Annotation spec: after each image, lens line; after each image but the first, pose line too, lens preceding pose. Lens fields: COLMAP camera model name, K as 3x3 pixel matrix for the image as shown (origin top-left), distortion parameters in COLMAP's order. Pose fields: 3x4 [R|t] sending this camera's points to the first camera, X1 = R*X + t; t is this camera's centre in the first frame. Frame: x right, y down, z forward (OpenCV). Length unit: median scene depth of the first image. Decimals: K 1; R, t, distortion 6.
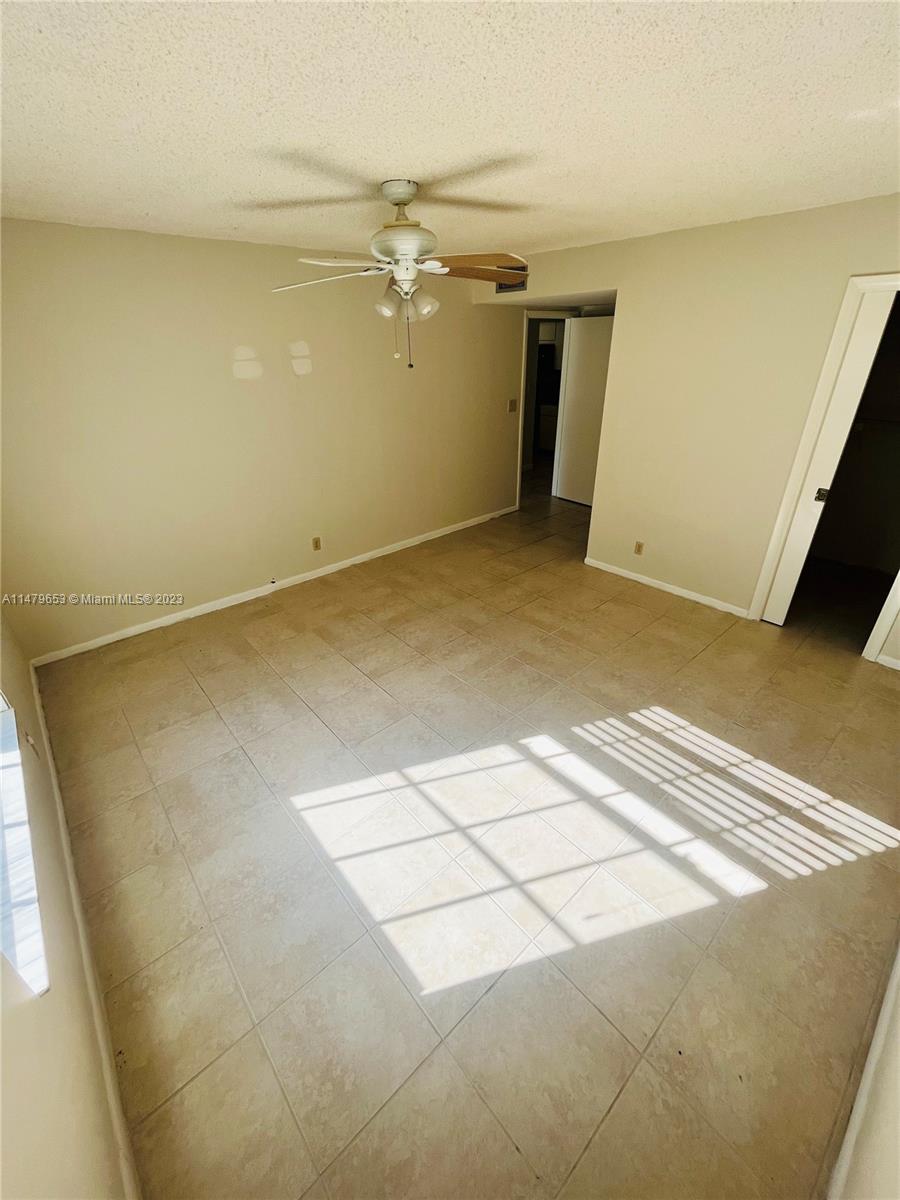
lens RADIAL K [[489.0, 0, 451.4], [0, 489.0, 599.1], [0, 0, 1]] dist [0.000160, 0.000400]
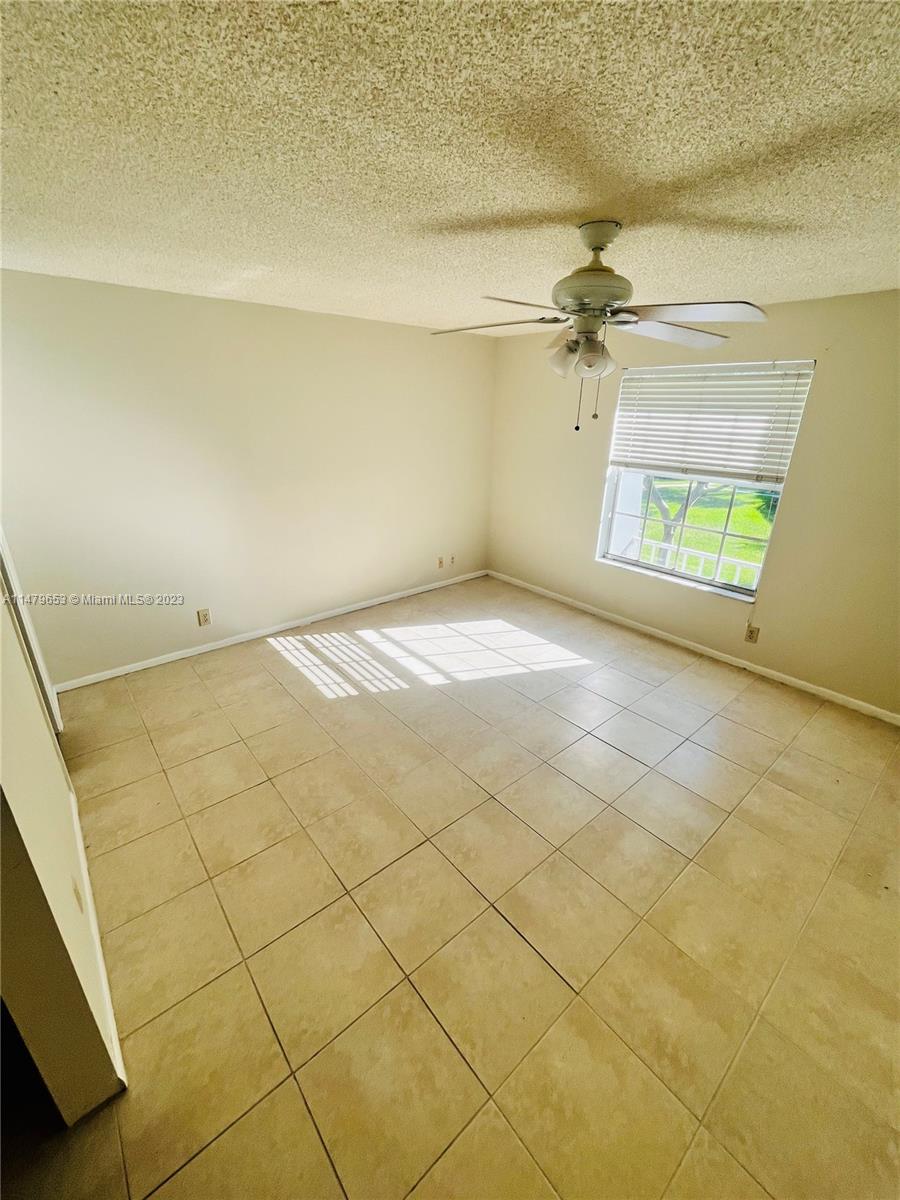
lens RADIAL K [[489.0, 0, 448.7], [0, 489.0, 598.9], [0, 0, 1]] dist [0.000160, 0.000400]
pose [[-0.999717, -0.004488, 0.023358, 0.121579], [0.014761, 0.653009, 0.757206, -0.956219], [-0.018651, 0.757337, -0.652758, 1.830627]]
